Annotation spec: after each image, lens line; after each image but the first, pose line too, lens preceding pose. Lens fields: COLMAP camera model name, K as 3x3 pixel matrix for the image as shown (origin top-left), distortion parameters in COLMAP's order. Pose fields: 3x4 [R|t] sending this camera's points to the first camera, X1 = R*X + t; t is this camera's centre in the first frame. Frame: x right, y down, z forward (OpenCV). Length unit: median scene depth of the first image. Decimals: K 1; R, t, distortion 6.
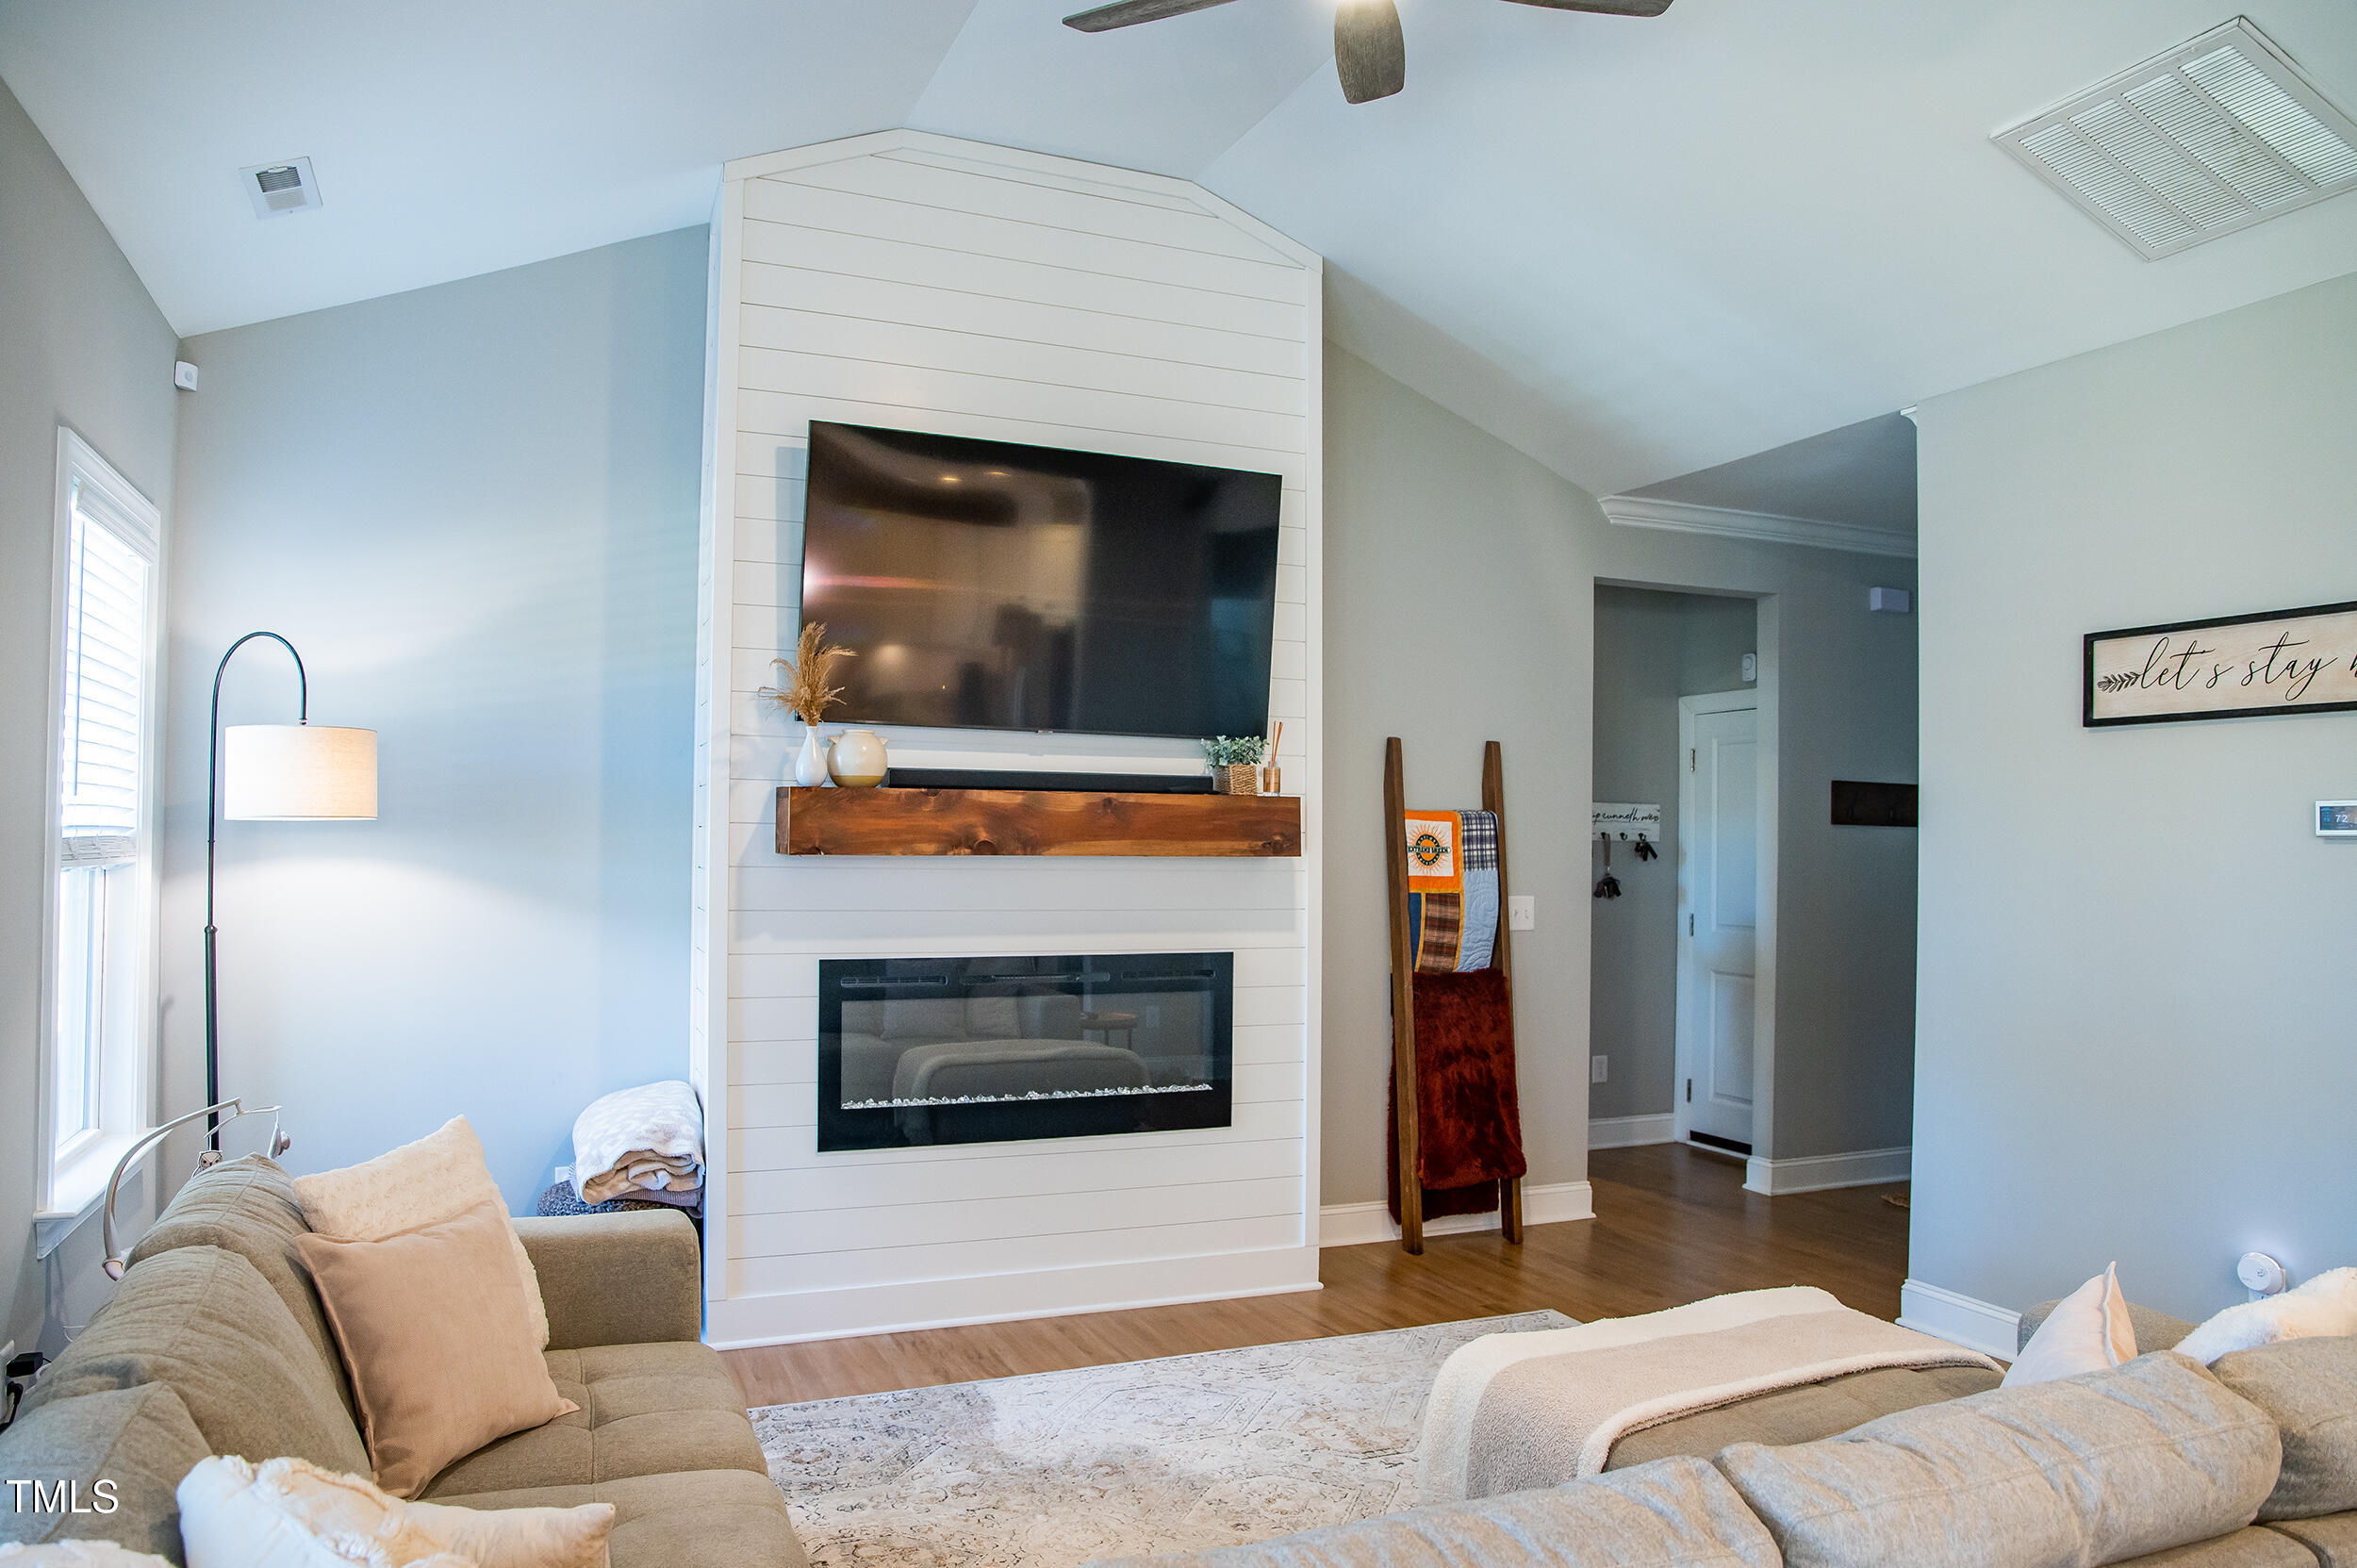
lens RADIAL K [[1649.7, 0, 1176.6], [0, 1649.7, 806.7], [0, 0, 1]] dist [-0.013724, -0.000317]
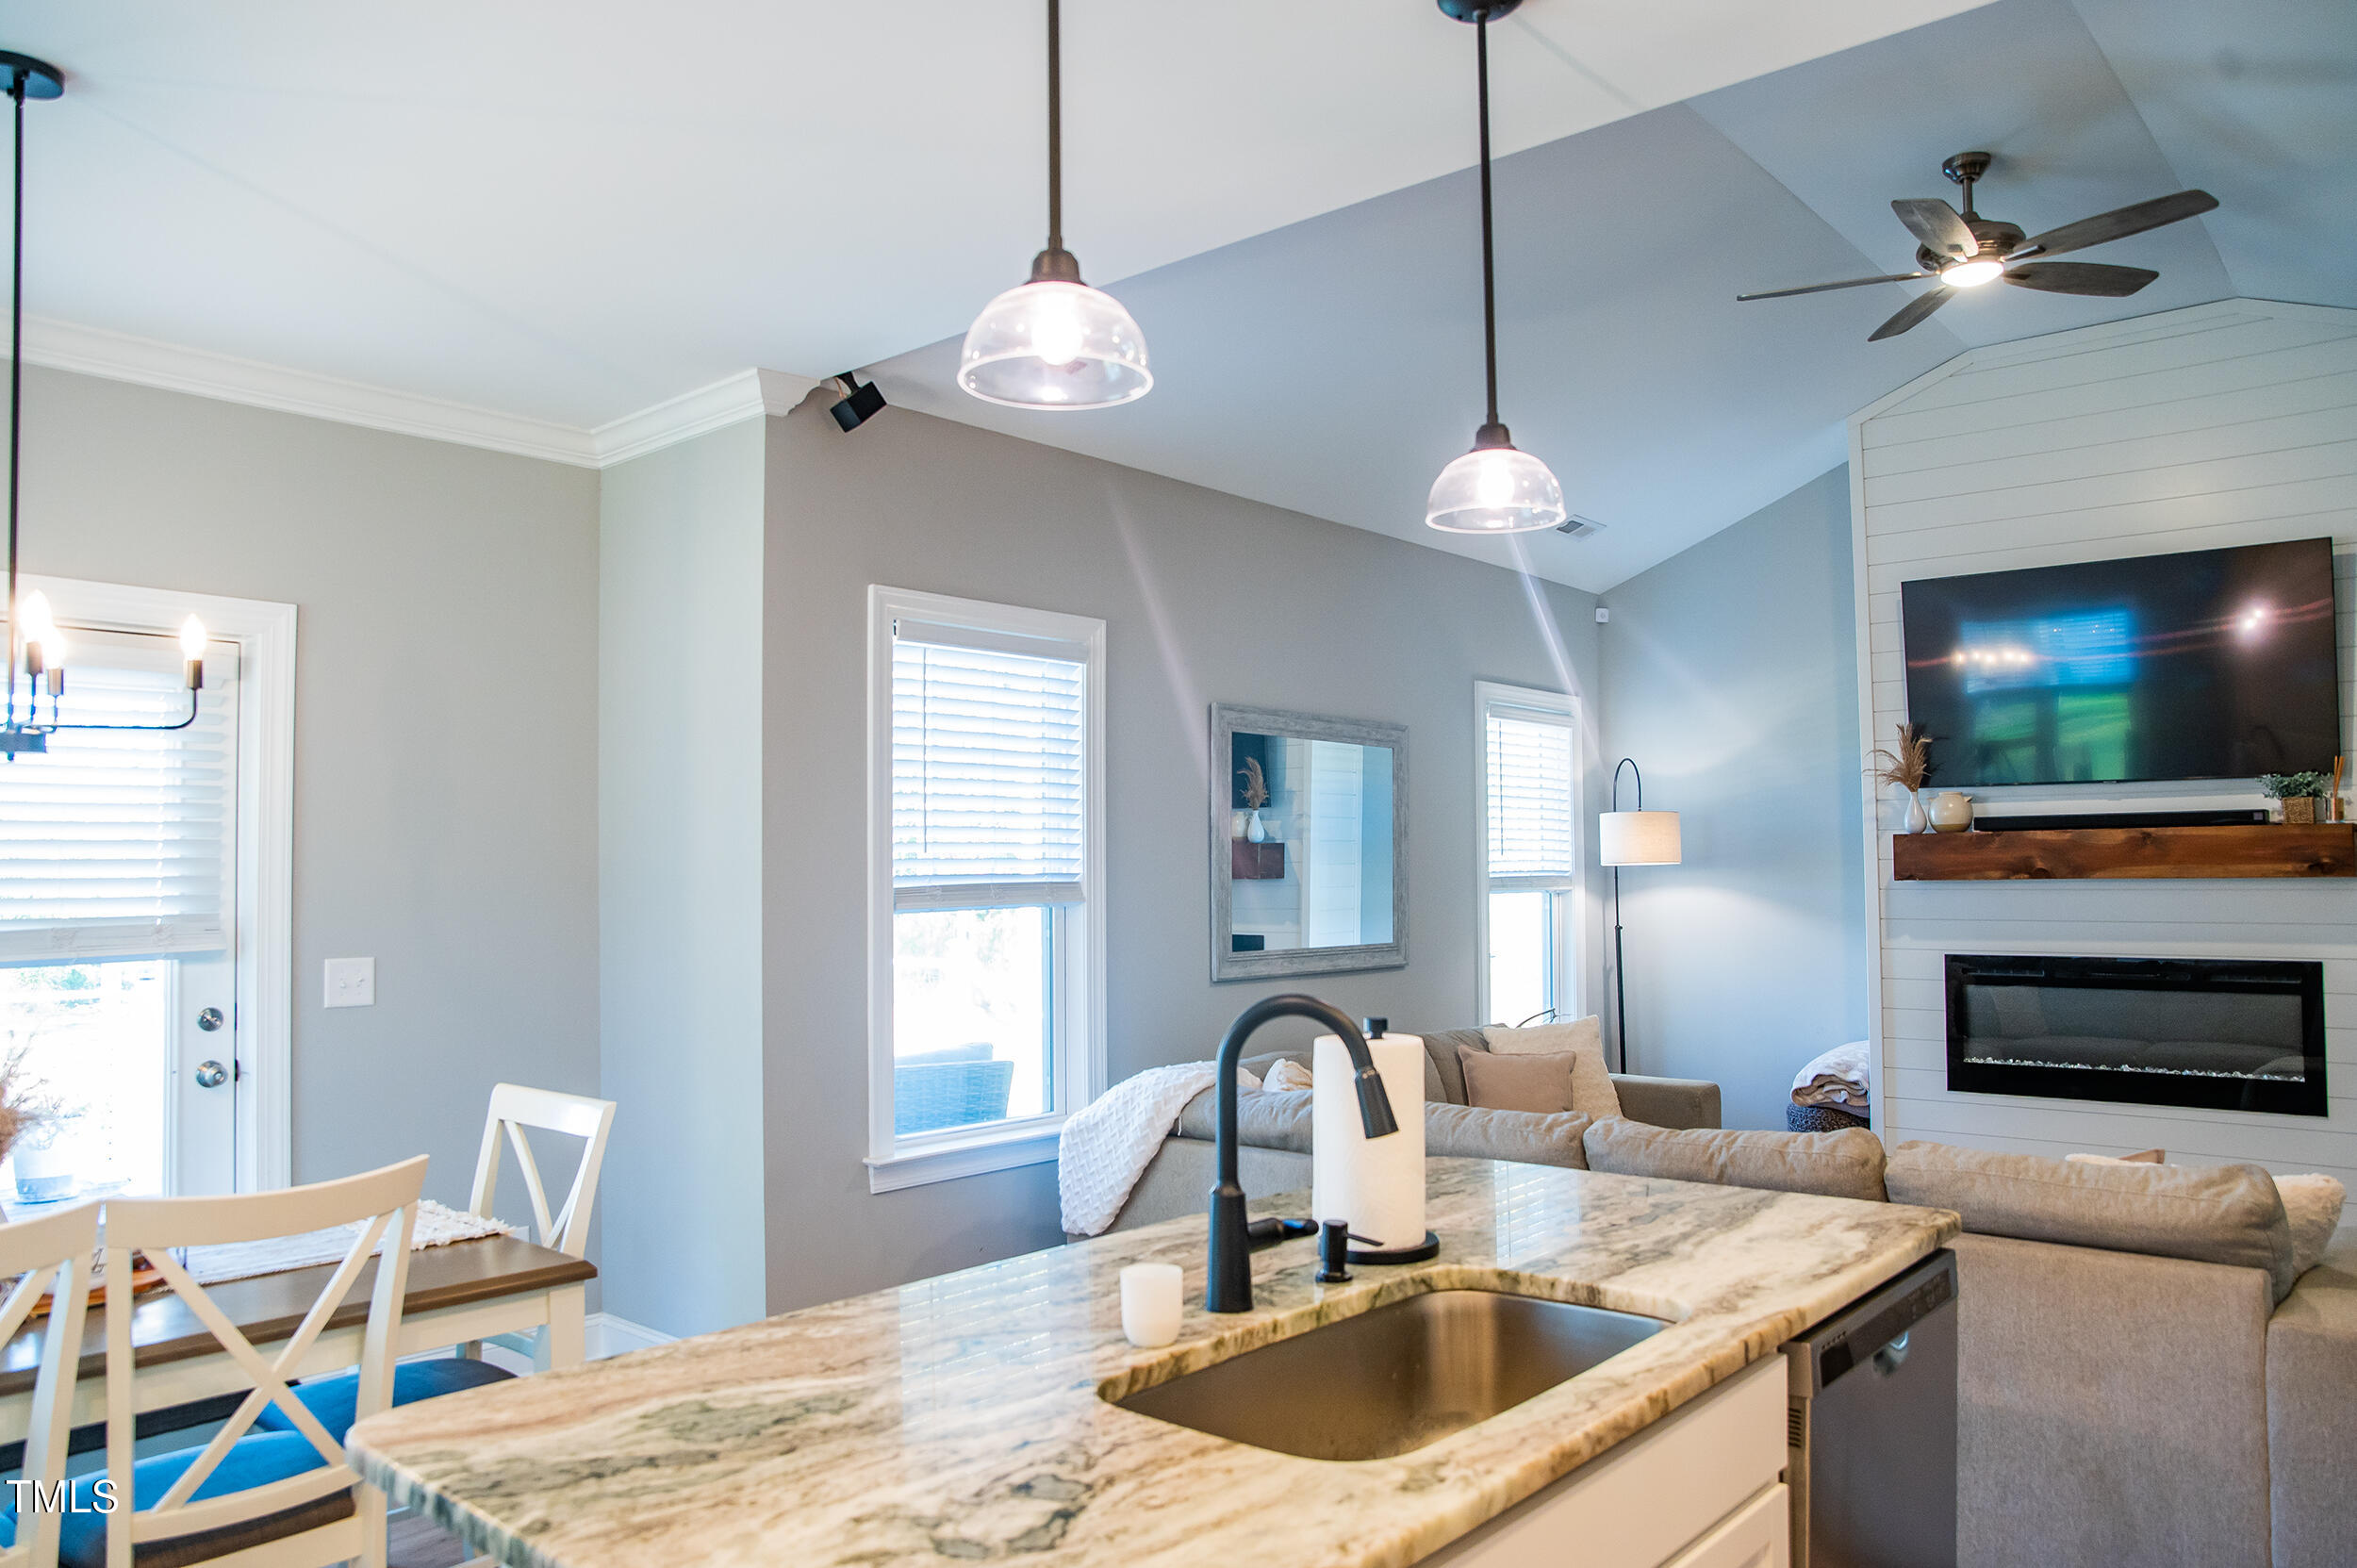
lens RADIAL K [[1649.7, 0, 1175.4], [0, 1649.7, 787.6], [0, 0, 1]] dist [-0.013724, -0.000317]
pose [[0.472339, -0.062318, -0.879211, 0.727112], [0.032138, 0.998052, -0.053476, 0.004093], [0.880831, -0.002997, 0.473422, -0.251566]]
